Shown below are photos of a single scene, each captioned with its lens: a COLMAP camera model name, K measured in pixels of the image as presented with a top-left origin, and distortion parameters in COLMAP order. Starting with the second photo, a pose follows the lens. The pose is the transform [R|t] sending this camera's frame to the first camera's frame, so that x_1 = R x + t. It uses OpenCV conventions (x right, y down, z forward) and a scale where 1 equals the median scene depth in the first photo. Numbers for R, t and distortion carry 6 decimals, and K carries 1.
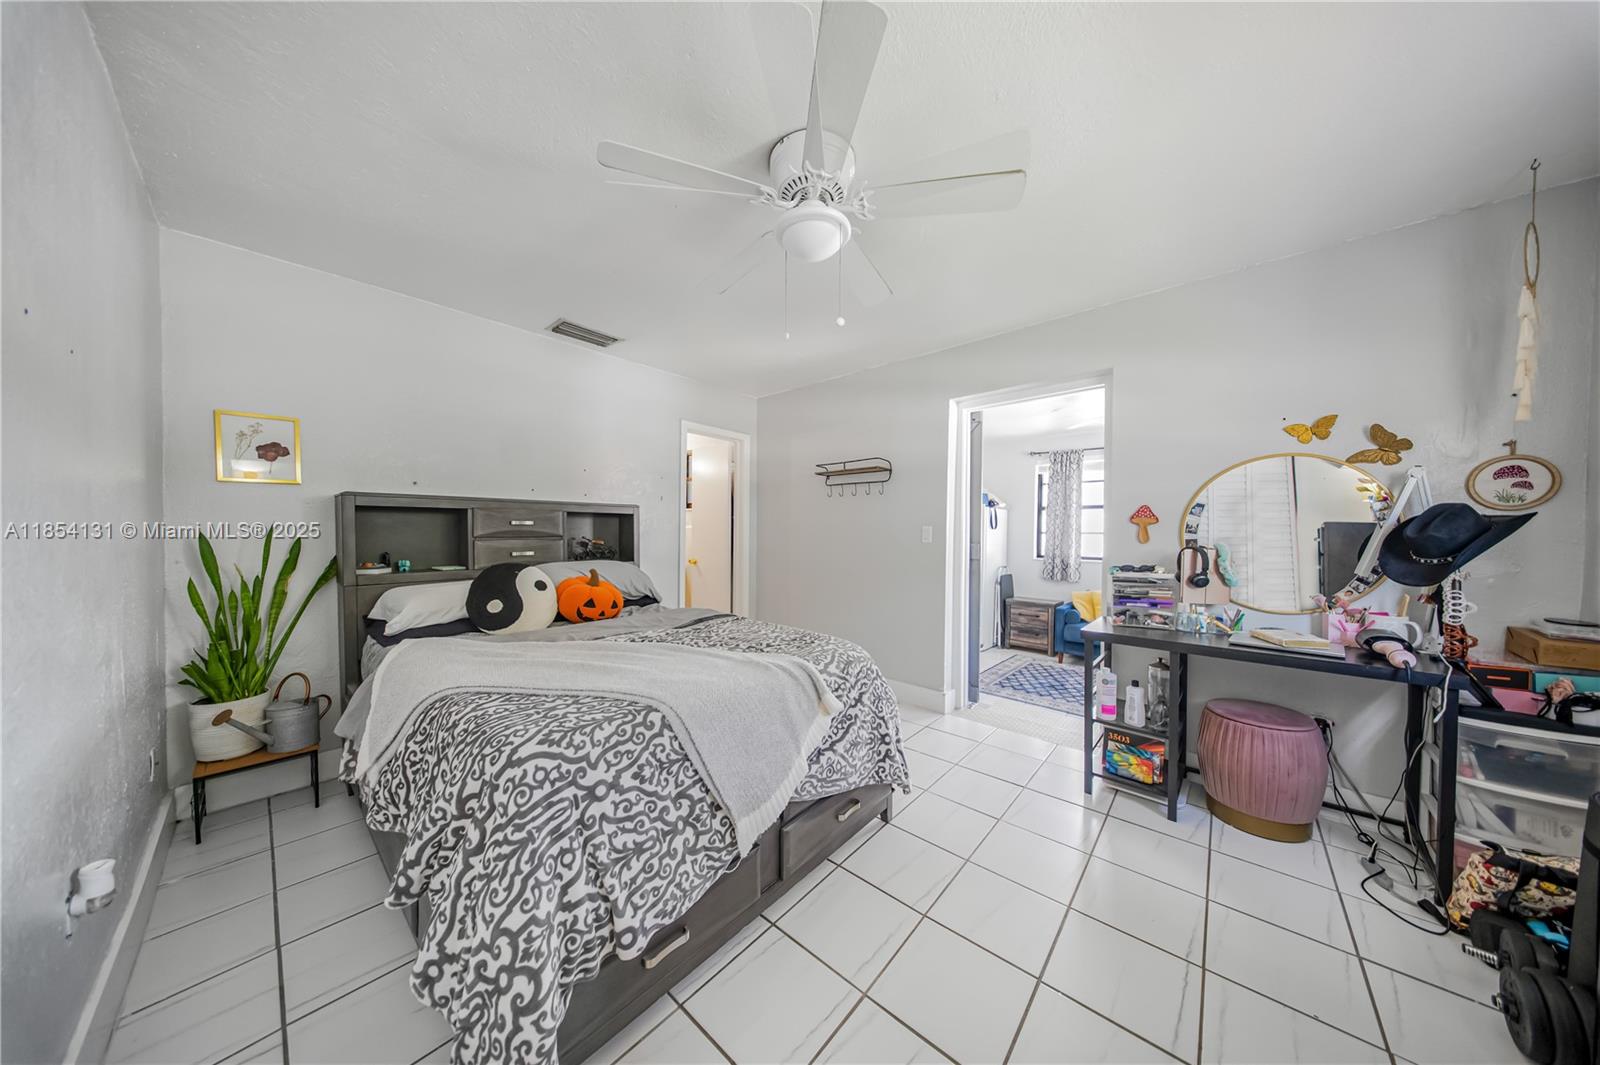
lens RADIAL K [[494.1, 0, 800.0], [0, 494.1, 532.5], [0, 0, 1]] dist [0.000288, -0.000012]
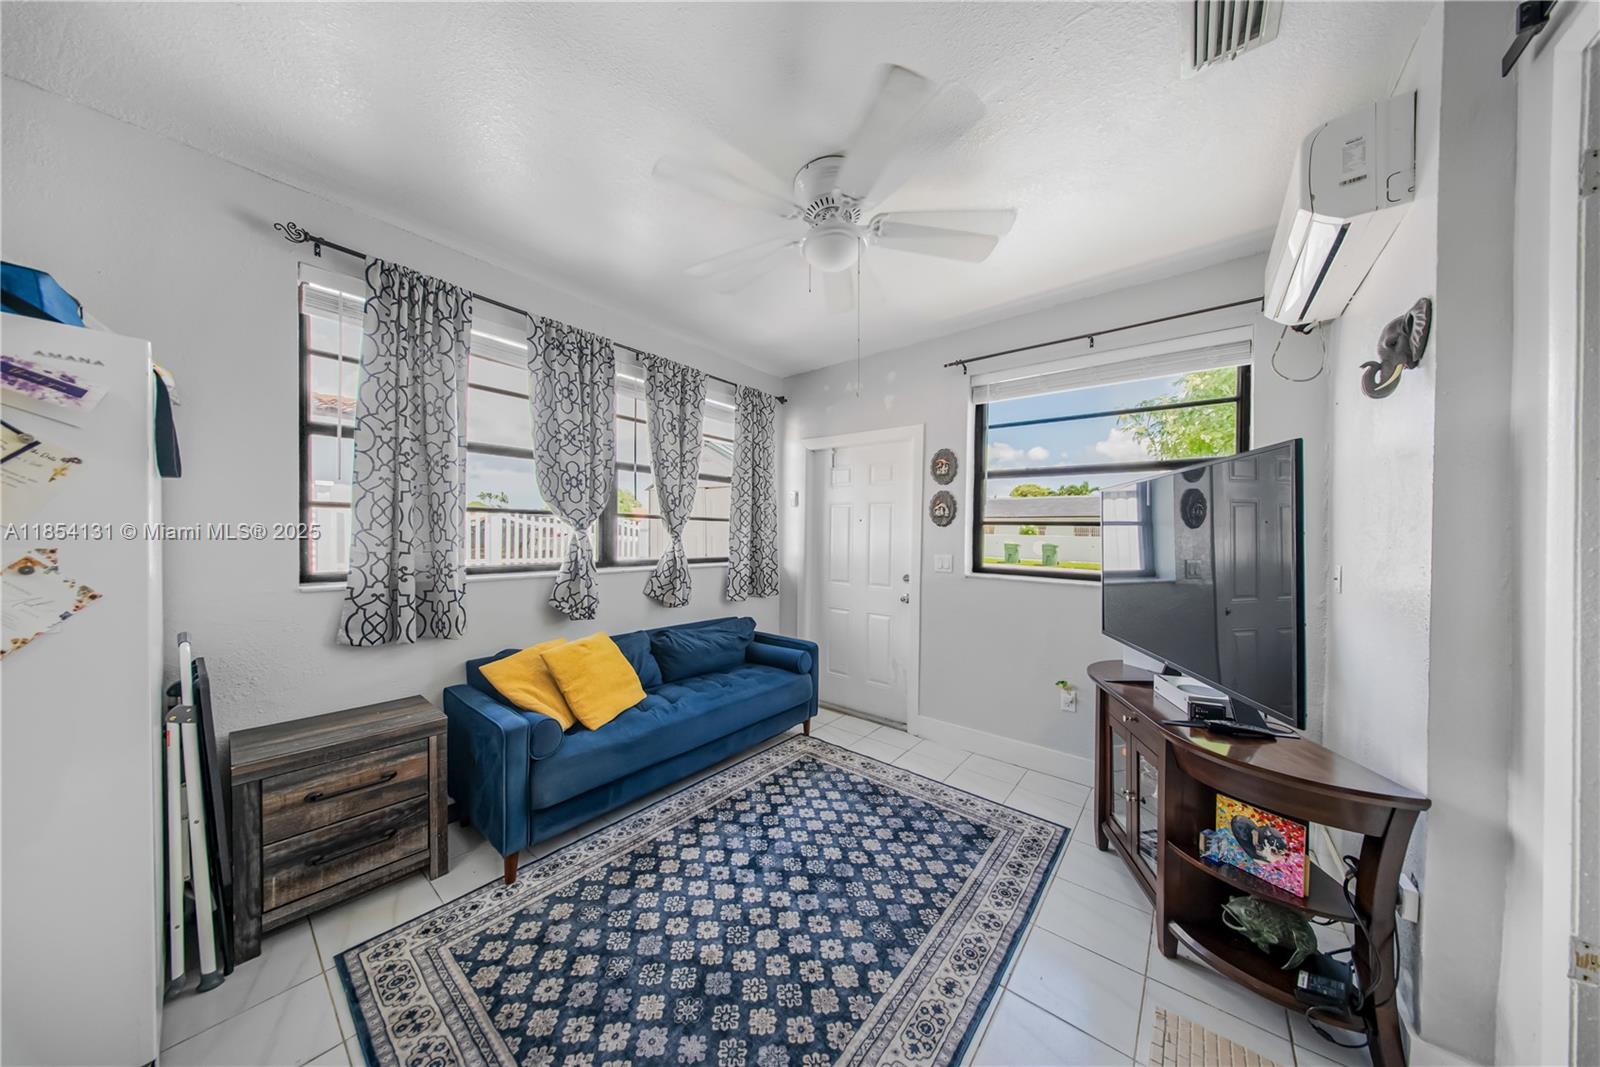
lens RADIAL K [[494.1, 0, 800.0], [0, 494.1, 533.5], [0, 0, 1]] dist [0.000288, -0.000012]
pose [[-0.056238, -0.008390, 0.998382, 0.171705], [-0.014503, 0.999866, 0.007585, 0.011493], [-0.998312, -0.014053, -0.056352, 0.838710]]
